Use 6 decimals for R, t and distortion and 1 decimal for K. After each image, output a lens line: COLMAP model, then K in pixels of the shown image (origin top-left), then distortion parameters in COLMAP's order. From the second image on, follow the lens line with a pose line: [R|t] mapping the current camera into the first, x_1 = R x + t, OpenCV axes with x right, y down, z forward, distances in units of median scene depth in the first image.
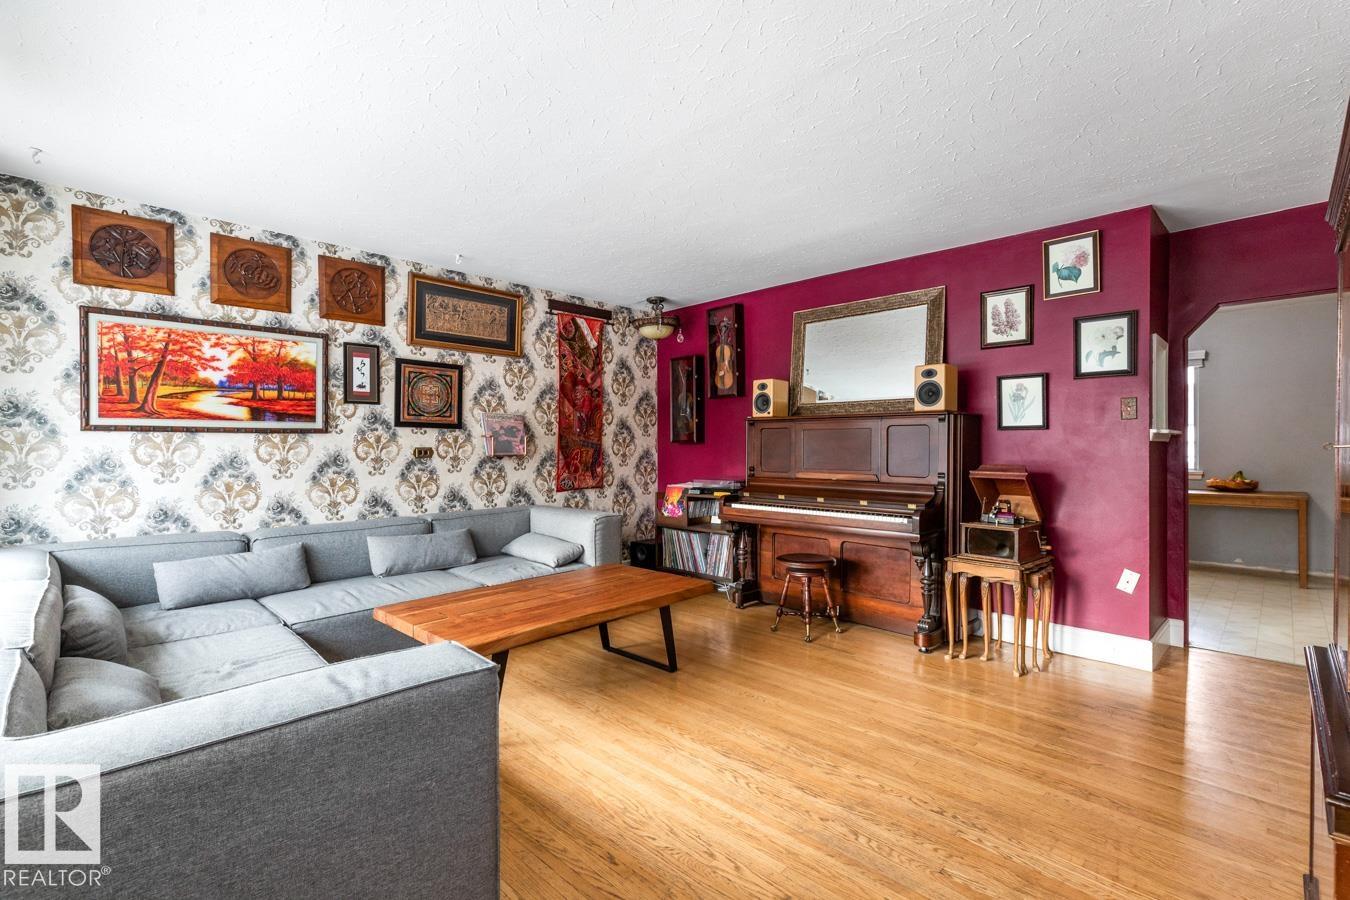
lens RADIAL K [[638.1, 0, 650.8], [0, 638.1, 446.8], [0, 0, 1]] dist [0.004141, 0.000879]
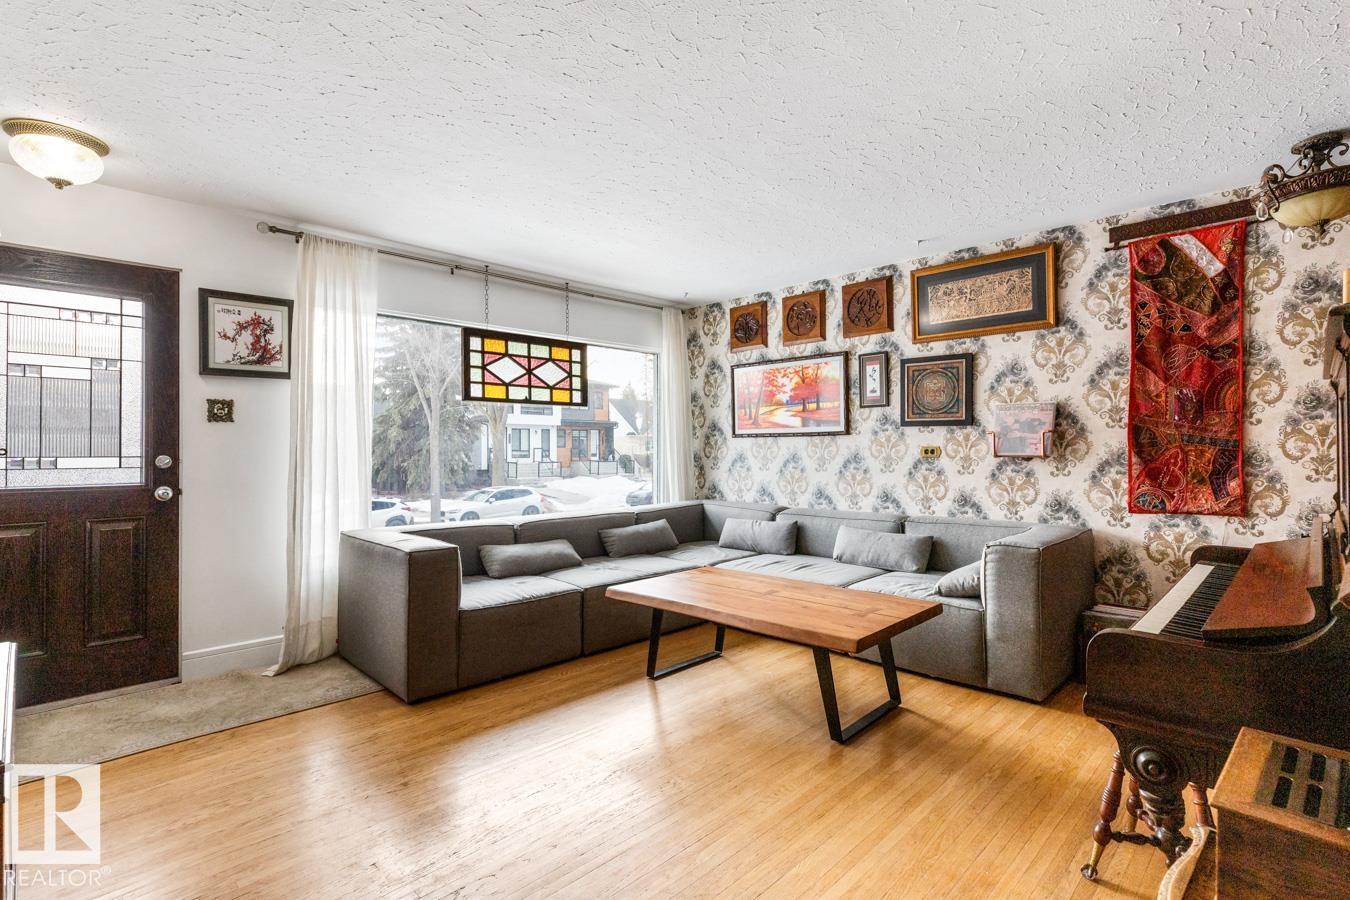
lens RADIAL K [[638.1, 0, 672.1], [0, 638.1, 446.3], [0, 0, 1]] dist [0.004141, 0.000879]
pose [[-0.009348, 0.002254, -0.999954, 0.598215], [0.008903, 0.999958, 0.002171, -0.004713], [0.999917, -0.008882, -0.009368, 0.604928]]
